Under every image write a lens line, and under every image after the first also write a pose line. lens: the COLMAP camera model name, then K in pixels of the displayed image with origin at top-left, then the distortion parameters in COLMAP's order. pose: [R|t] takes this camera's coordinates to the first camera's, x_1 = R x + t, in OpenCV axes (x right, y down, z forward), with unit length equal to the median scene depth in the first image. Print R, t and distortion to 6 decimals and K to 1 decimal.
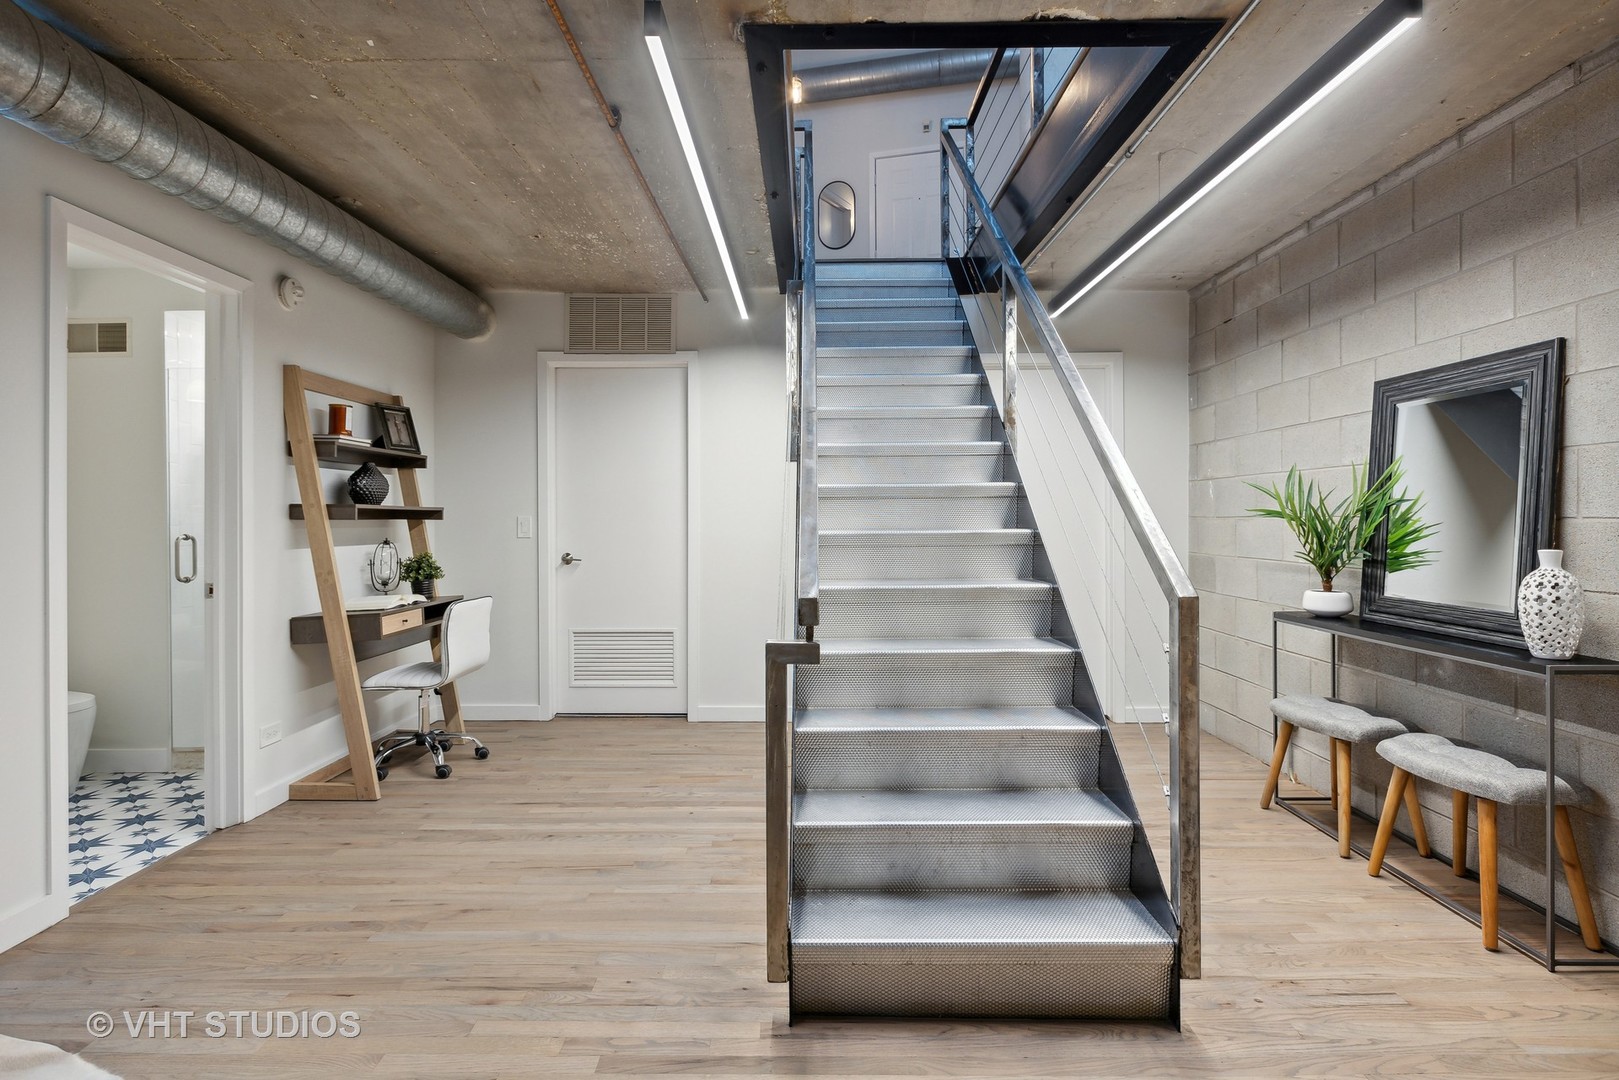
lens RADIAL K [[793.5, 0, 810.8], [0, 793.5, 531.2], [0, 0, 1]] dist [-0.002355, -0.001321]
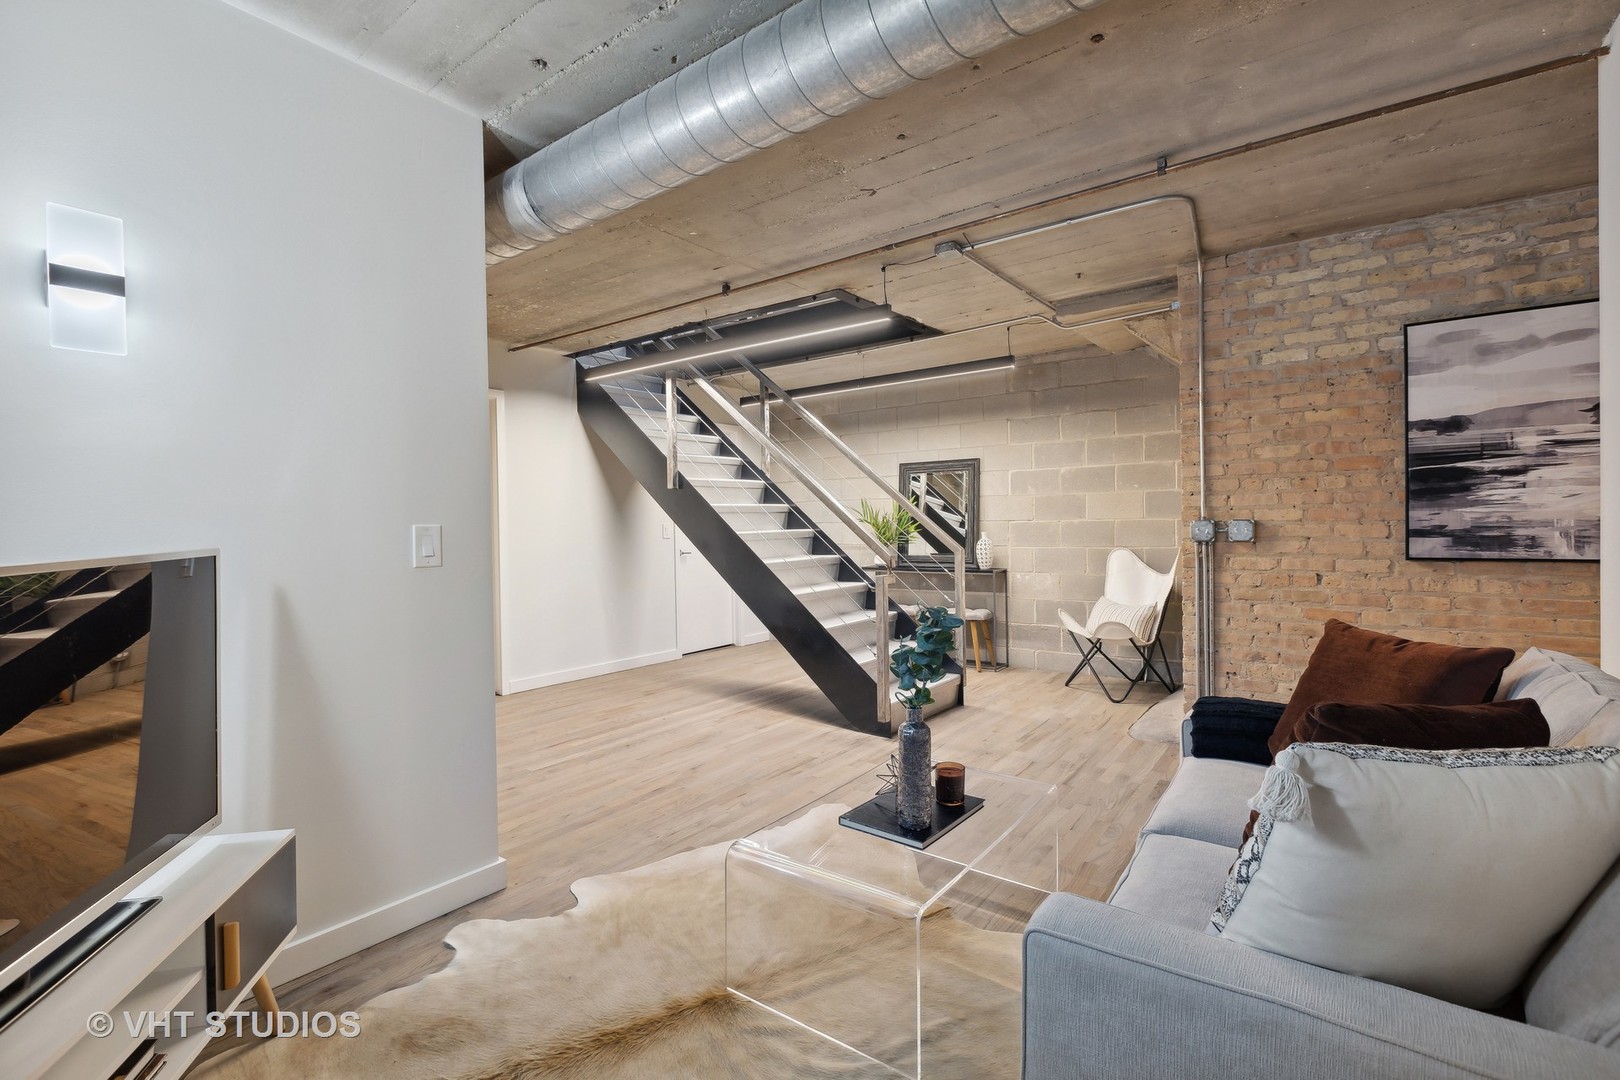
lens RADIAL K [[729.8, 0, 800.4], [0, 729.8, 533.1], [0, 0, 1]] dist [0.009210, 0.000108]
pose [[0.614199, -0.023935, 0.788788, -1.247722], [0.025544, 0.999619, 0.010443, -0.015083], [-0.788738, 0.013735, 0.614576, -0.091907]]
